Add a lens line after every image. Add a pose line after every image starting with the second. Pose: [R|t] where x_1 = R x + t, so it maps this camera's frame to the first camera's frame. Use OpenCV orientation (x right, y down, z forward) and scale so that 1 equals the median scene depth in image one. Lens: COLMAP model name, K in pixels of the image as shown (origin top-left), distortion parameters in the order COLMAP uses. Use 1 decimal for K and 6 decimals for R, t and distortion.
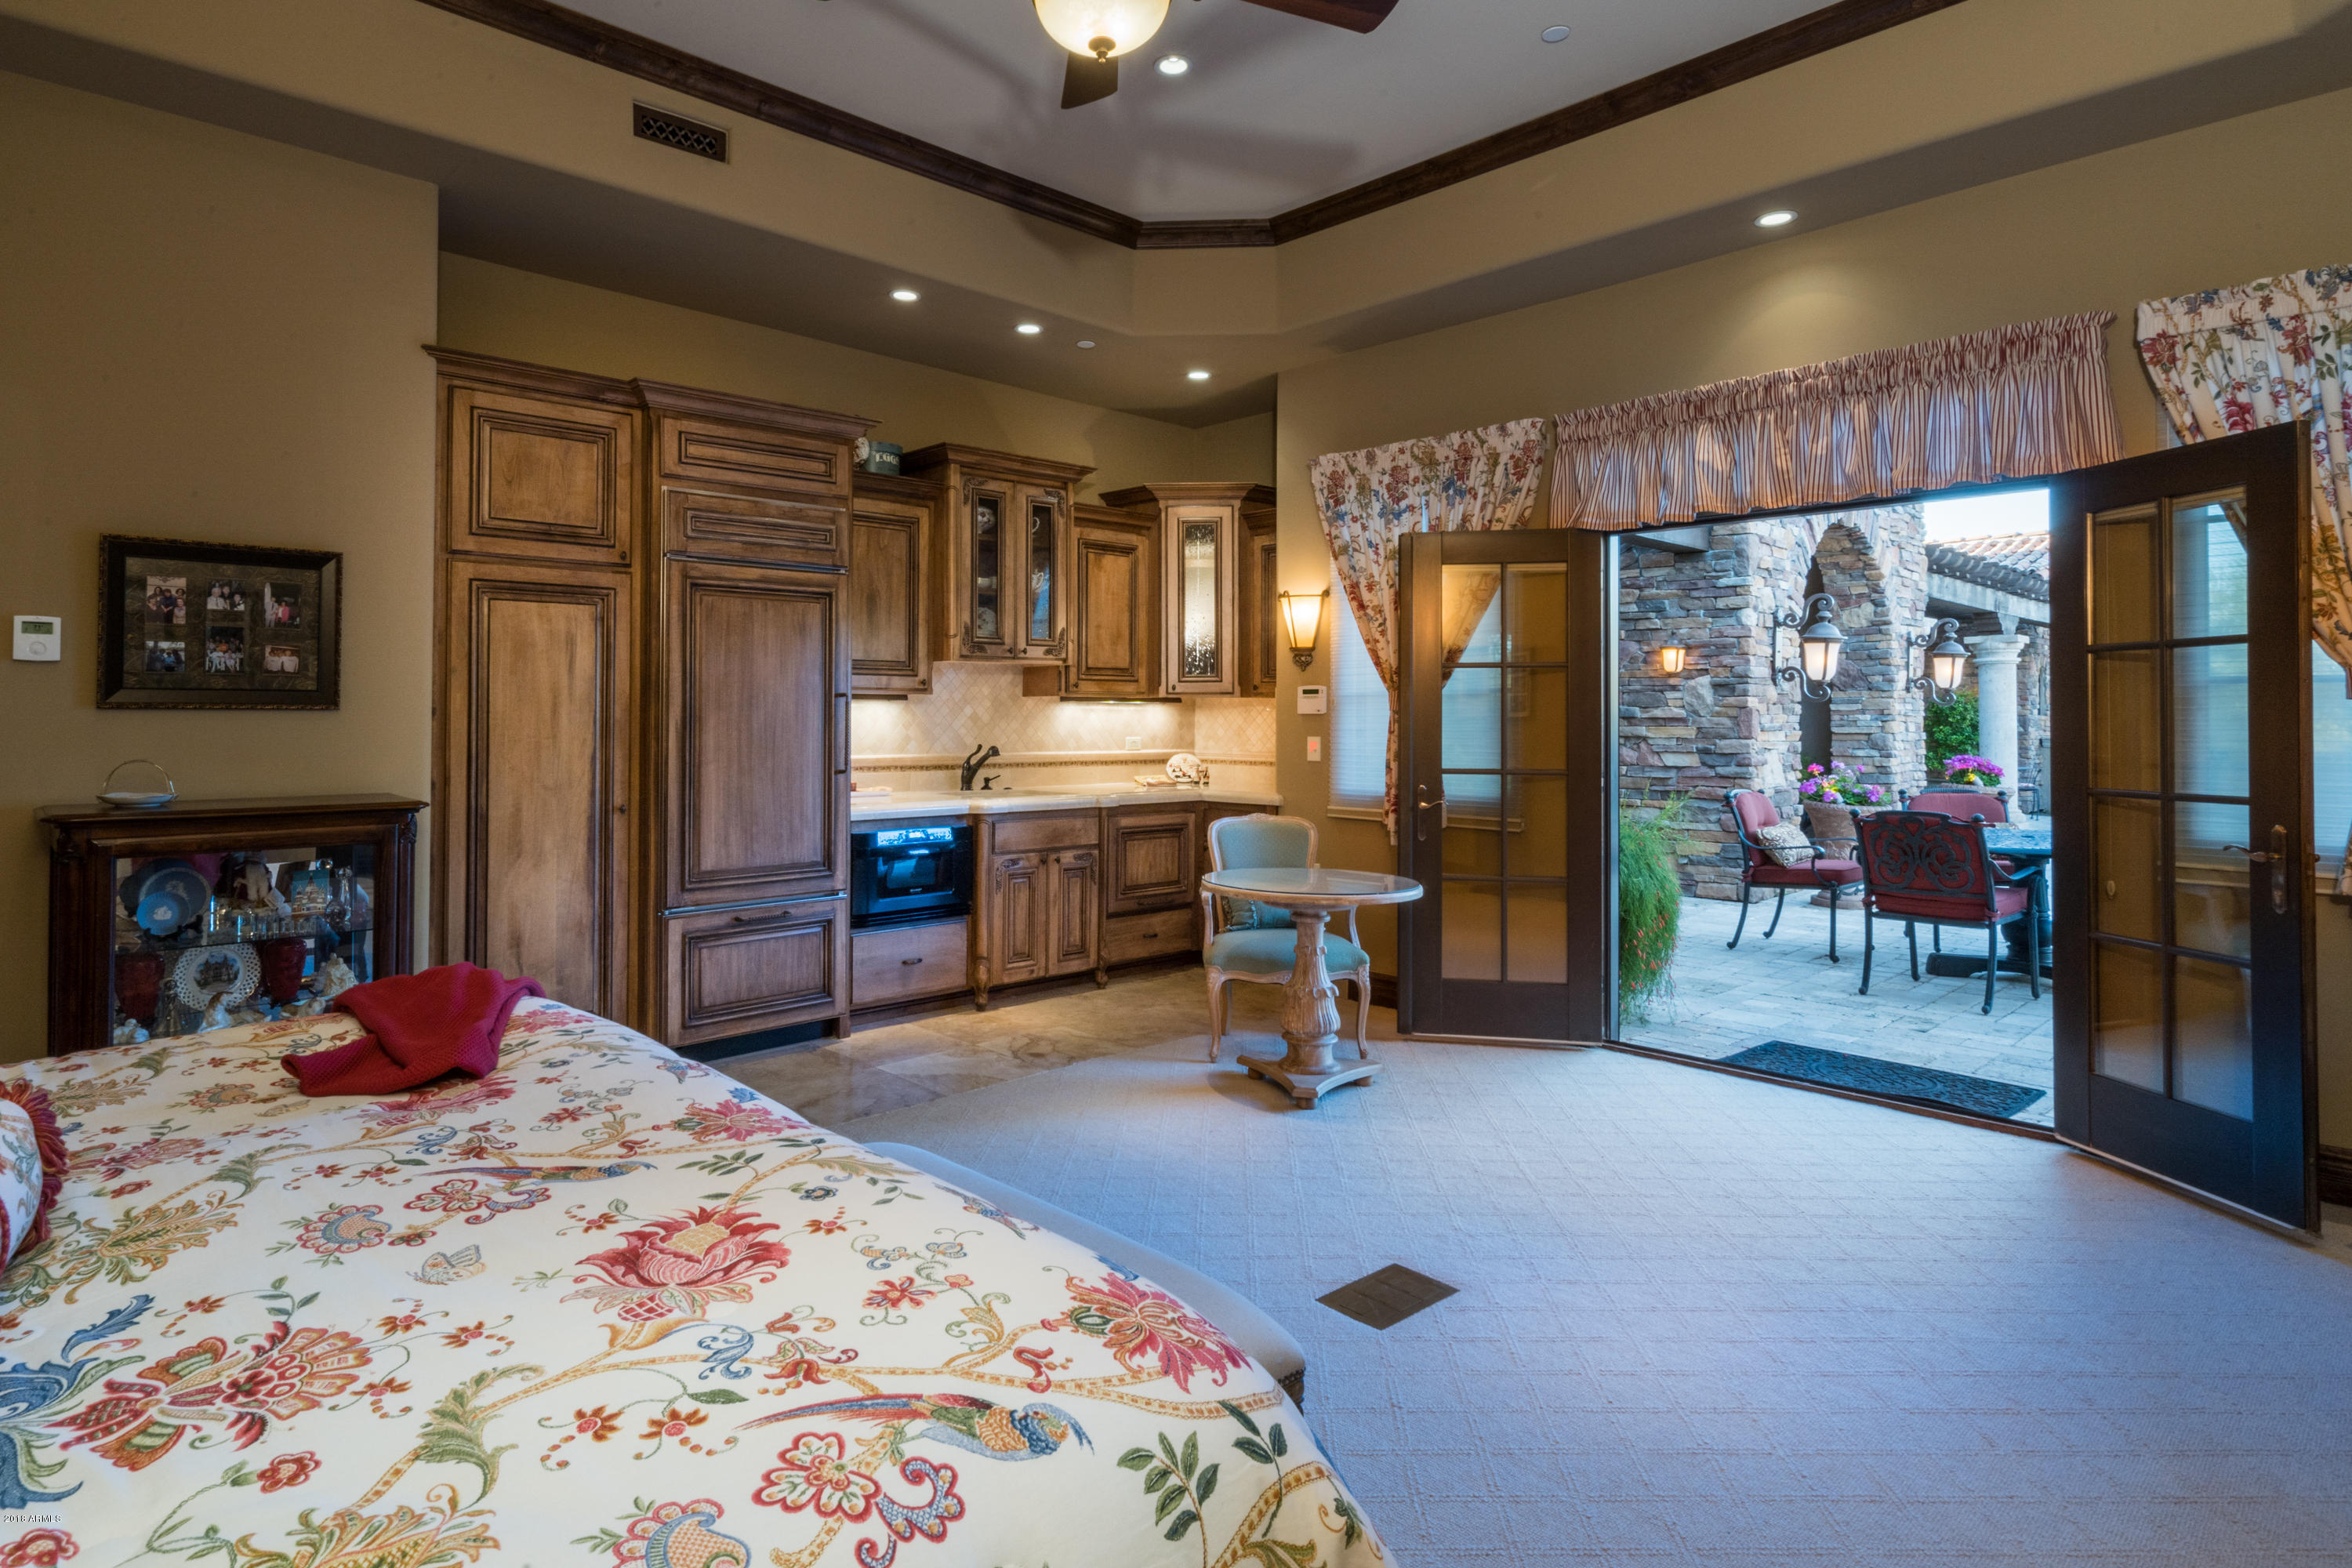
lens RADIAL K [[1236.8, 0, 1077.3], [0, 1236.8, 708.0], [0, 0, 1]] dist [0.003822, -0.001613]
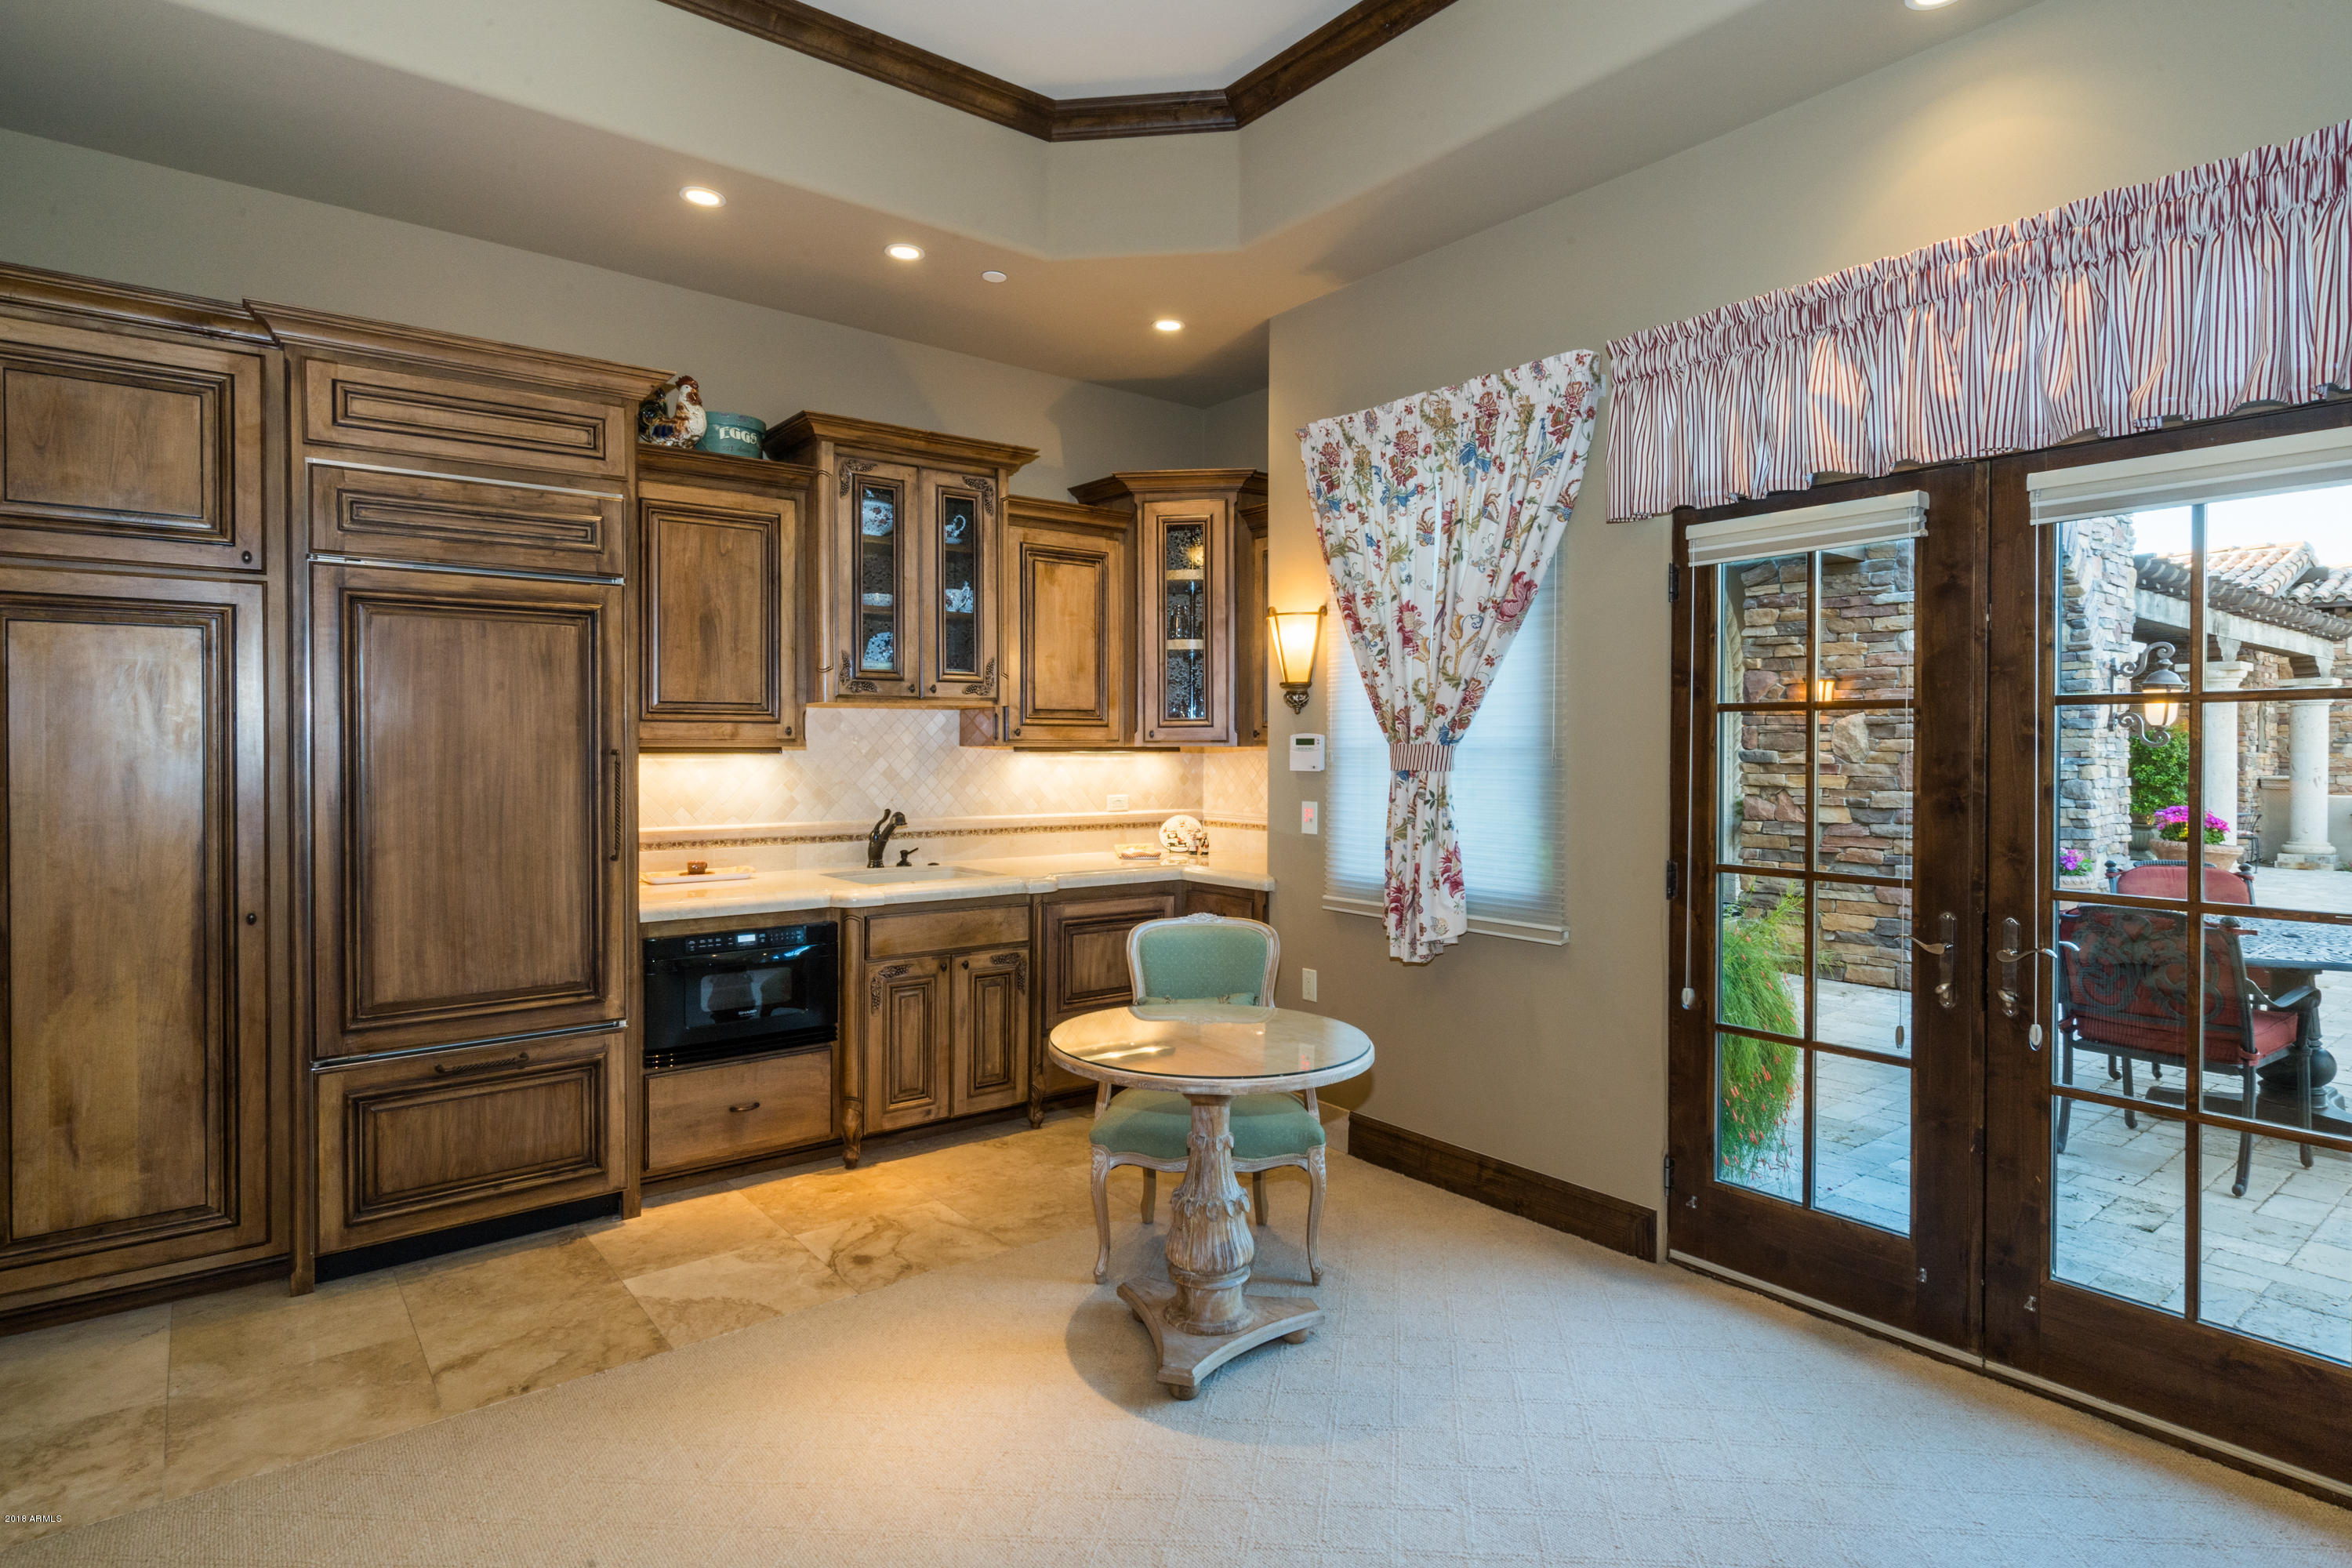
lens RADIAL K [[1236.8, 0, 1177.8], [0, 1236.8, 764.4], [0, 0, 1]] dist [0.003822, -0.001613]
pose [[0.998905, -0.000689, -0.046771, 0.170788], [0.001642, 0.999792, 0.020336, -0.017296], [0.046747, -0.020391, 0.998699, 0.286064]]
